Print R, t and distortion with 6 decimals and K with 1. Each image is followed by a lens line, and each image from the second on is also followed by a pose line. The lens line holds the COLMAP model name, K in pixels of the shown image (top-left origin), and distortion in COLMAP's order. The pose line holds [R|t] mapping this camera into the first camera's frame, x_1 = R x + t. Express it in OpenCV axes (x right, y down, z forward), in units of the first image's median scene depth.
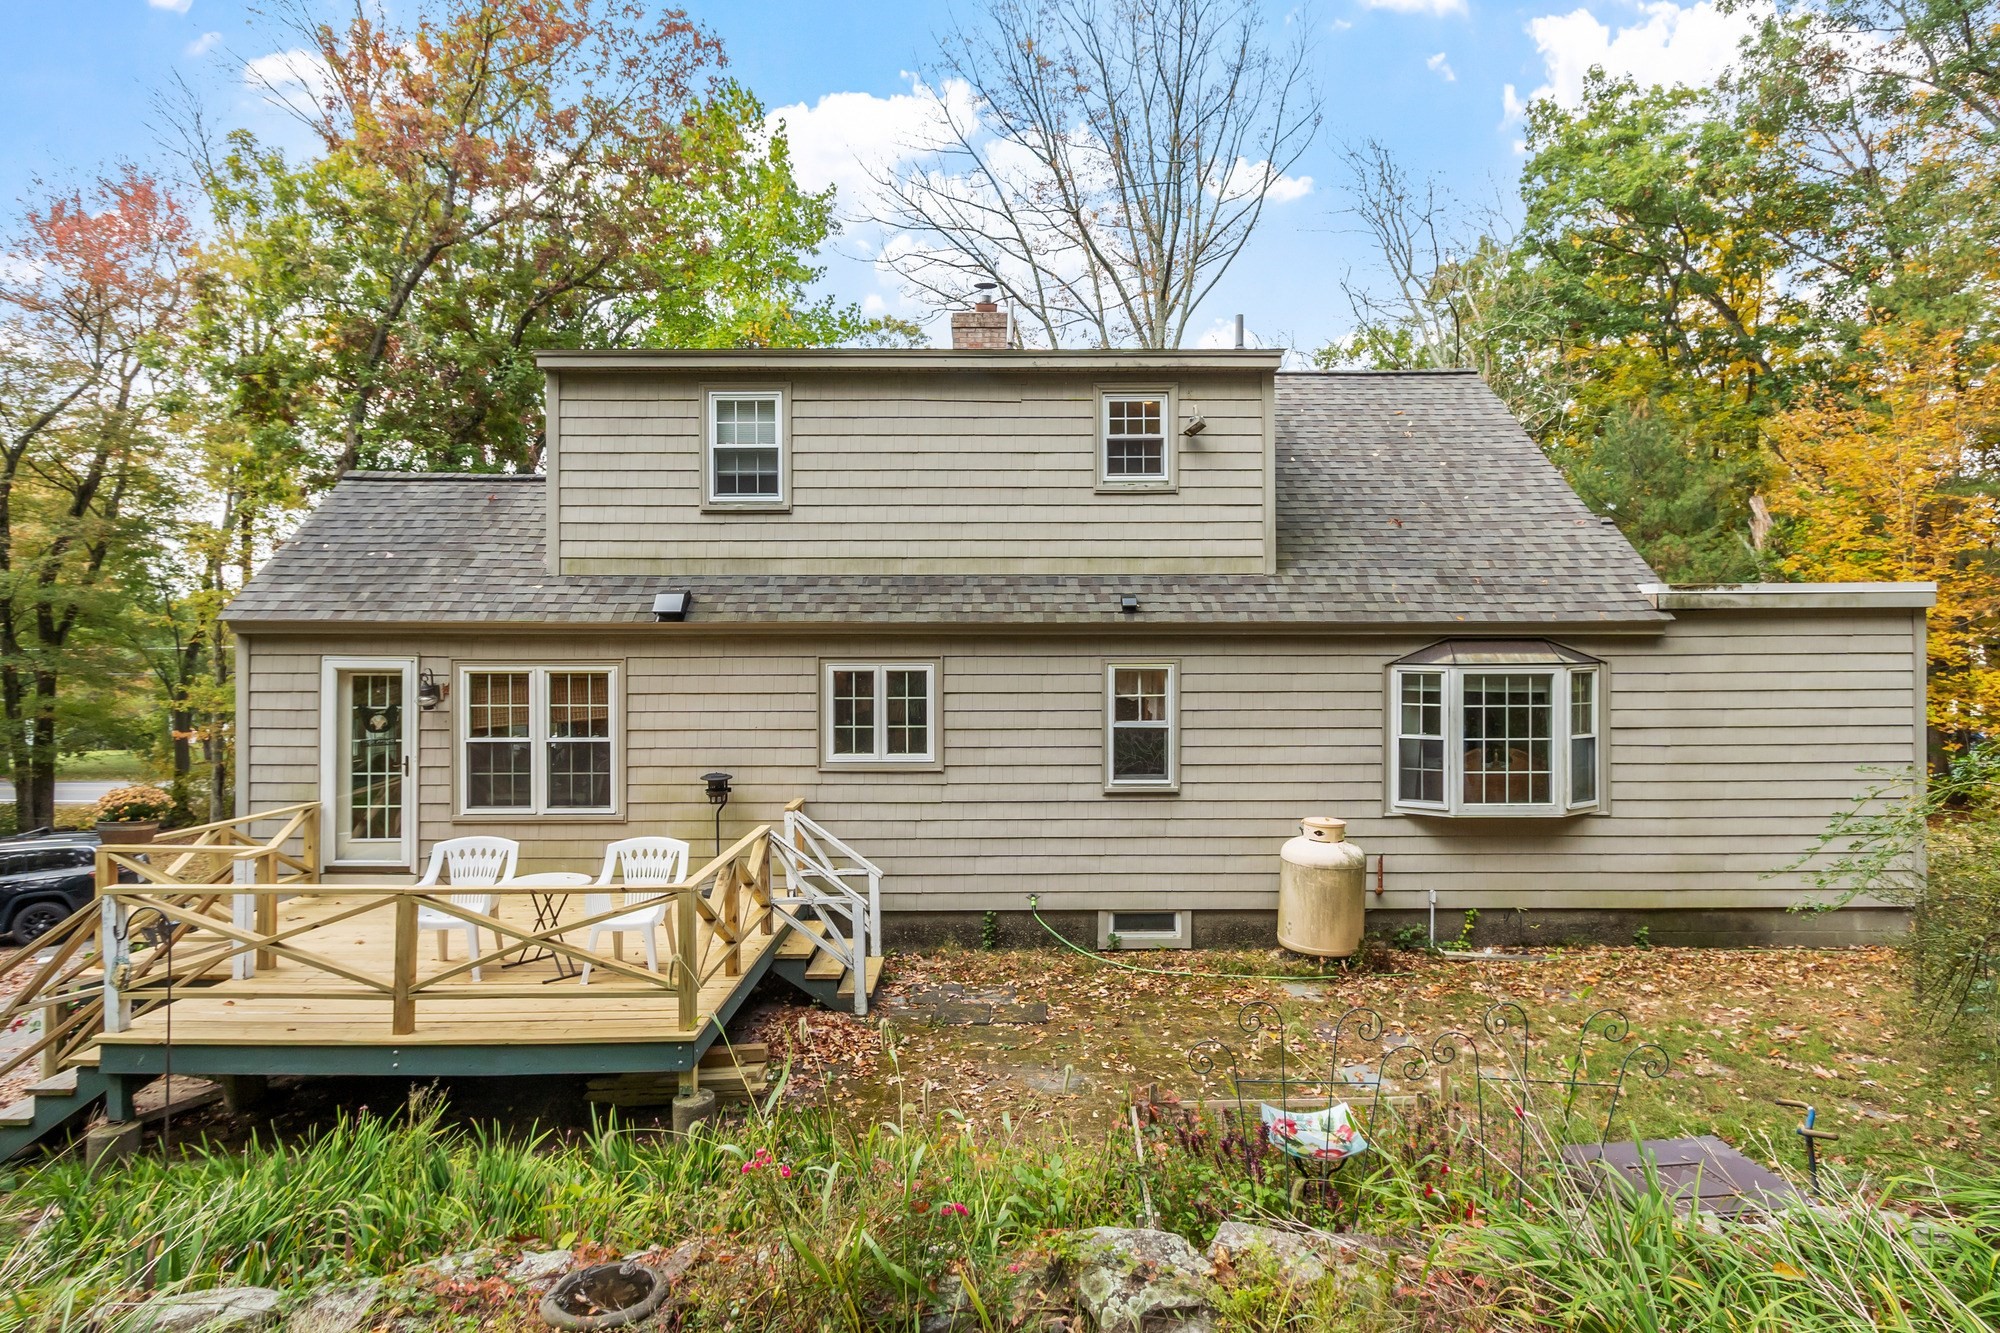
lens RADIAL K [[1079.3, 0, 1007.8], [0, 1079.3, 668.0], [0, 0, 1]] dist [-0.000190, 0.001153]
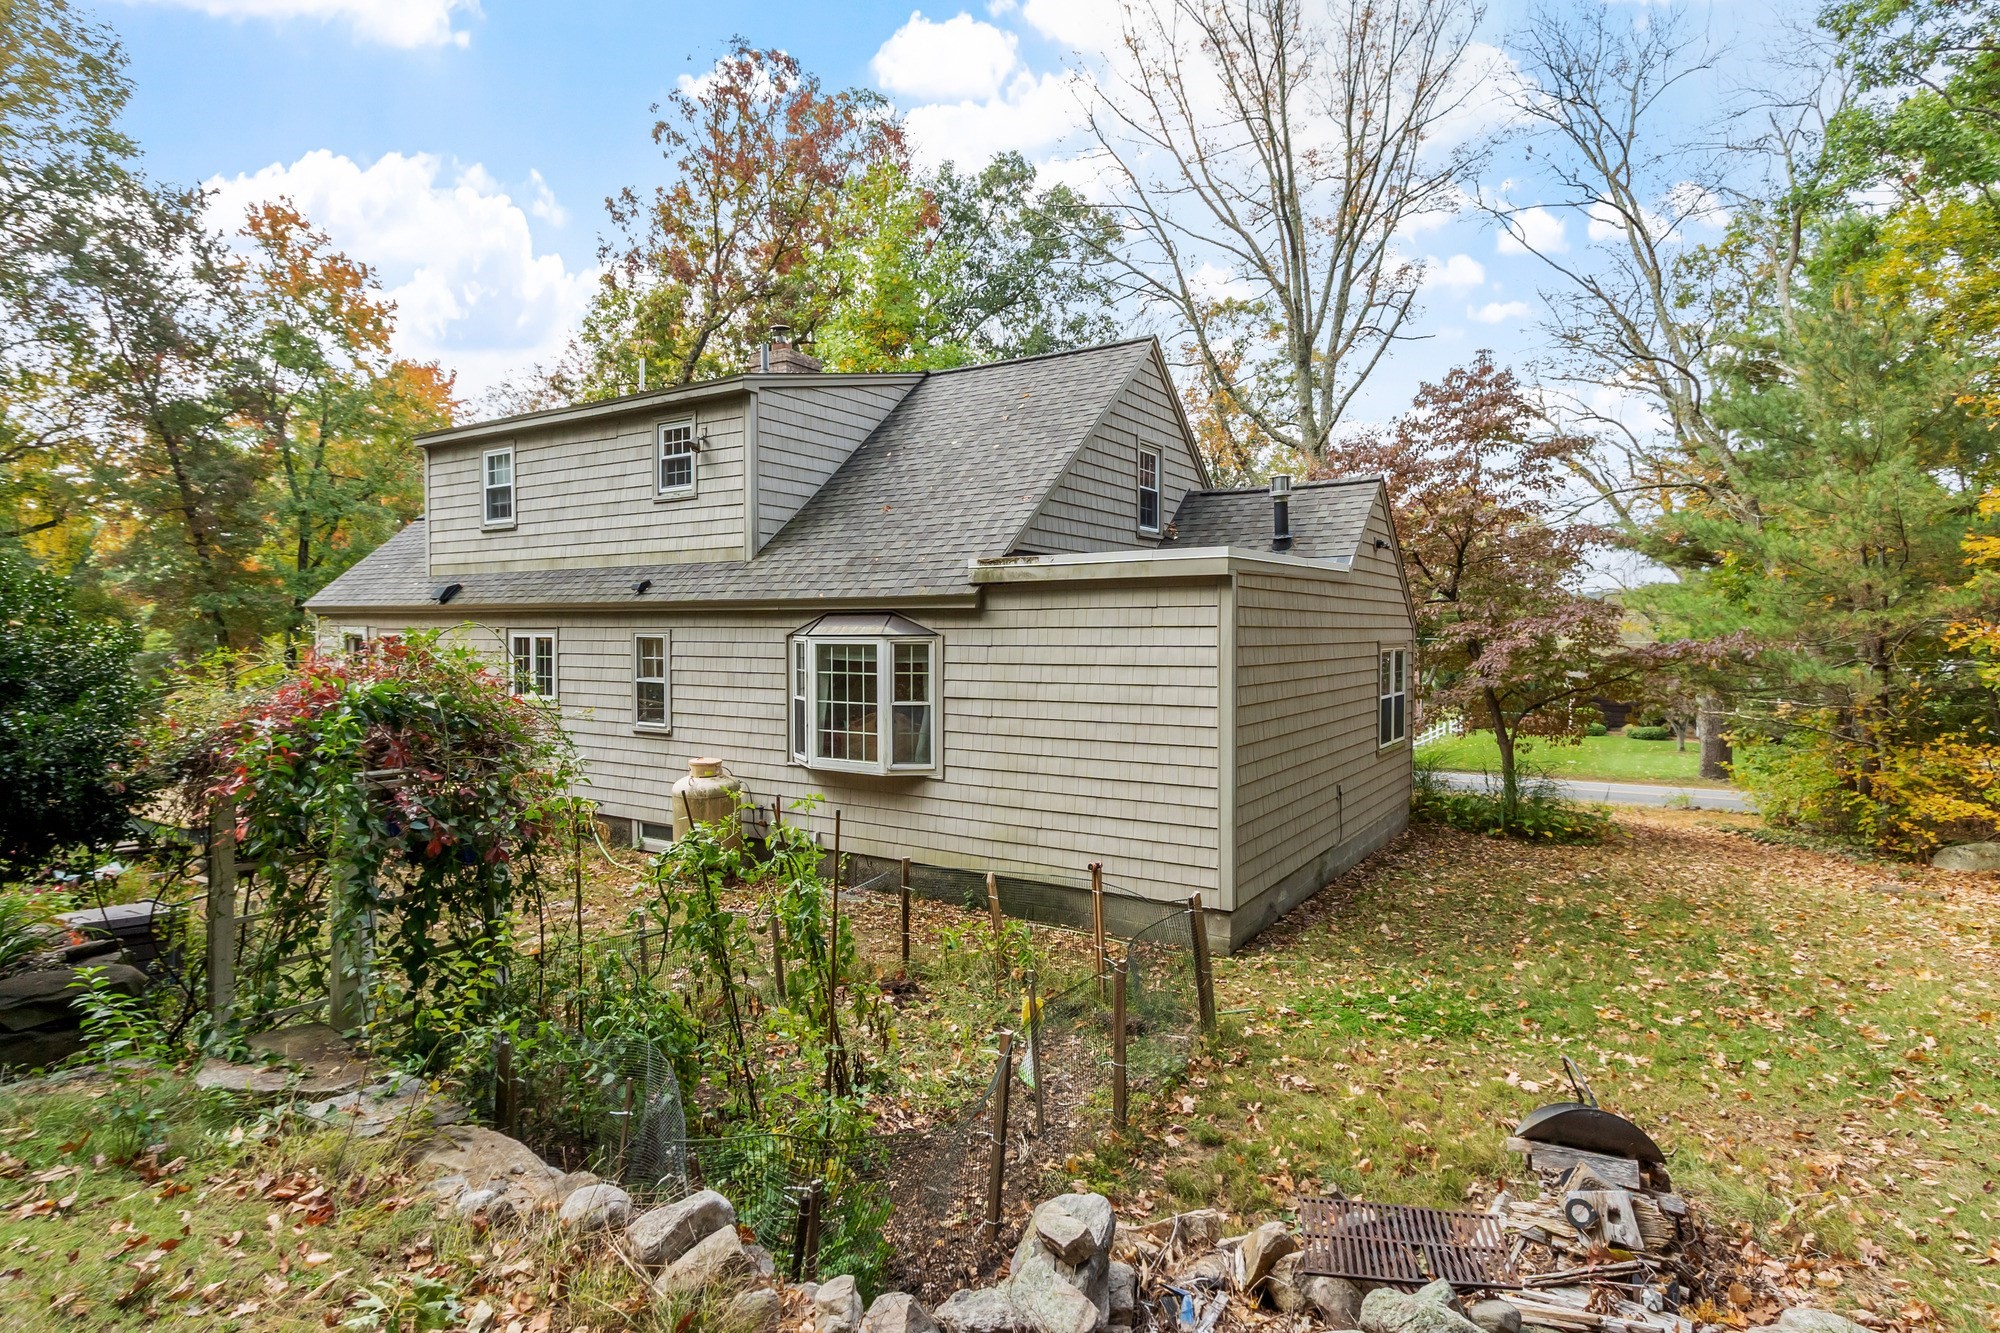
lens RADIAL K [[1079.3, 0, 990.2], [0, 1079.3, 650.7], [0, 0, 1]] dist [-0.000190, 0.001153]
pose [[0.824835, 0.014961, -0.565176, 1.196889], [-0.005276, 0.999810, 0.018765, -0.009590], [0.565349, -0.012496, 0.824757, 0.157201]]
